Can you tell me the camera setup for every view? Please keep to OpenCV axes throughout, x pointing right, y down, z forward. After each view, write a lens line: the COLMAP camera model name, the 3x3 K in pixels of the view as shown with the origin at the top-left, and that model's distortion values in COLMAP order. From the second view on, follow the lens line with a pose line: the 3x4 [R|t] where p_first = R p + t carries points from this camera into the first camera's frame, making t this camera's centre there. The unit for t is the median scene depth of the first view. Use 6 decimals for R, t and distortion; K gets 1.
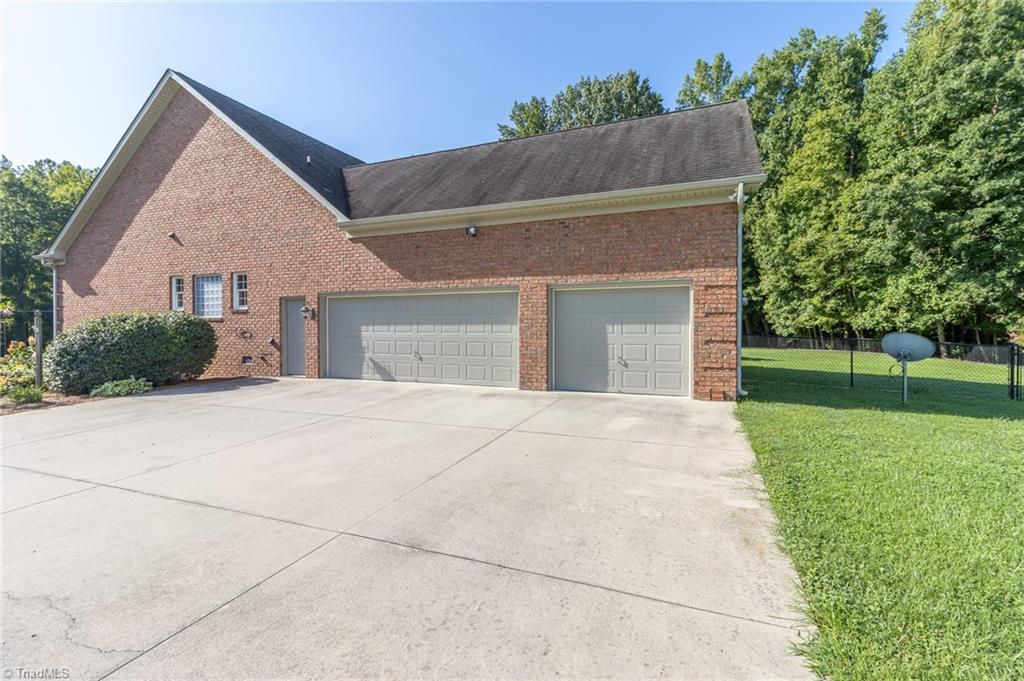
lens RADIAL K [[500.3, 0, 512.0], [0, 500.3, 340.5], [0, 0, 1]] dist [0.000942, 0.000172]
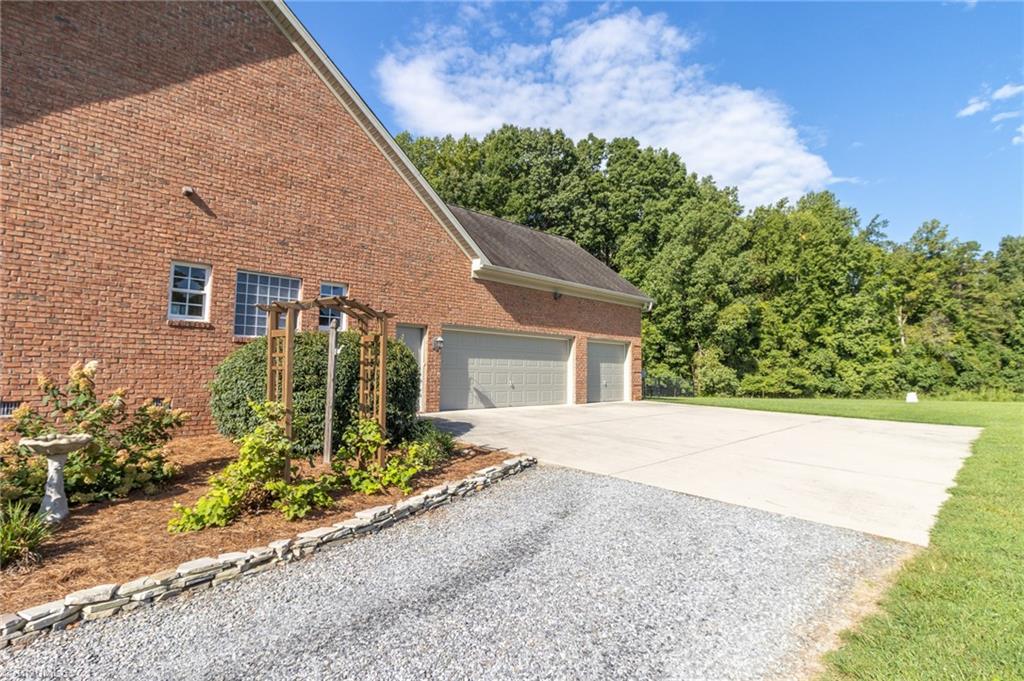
lens RADIAL K [[500.3, 0, 512.0], [0, 500.3, 340.5], [0, 0, 1]] dist [0.000942, 0.000172]
pose [[0.370713, 0.050604, 0.927368, -1.316191], [-0.004388, 0.998599, -0.052737, -0.012604], [-0.928737, 0.015481, 0.370416, 0.537870]]
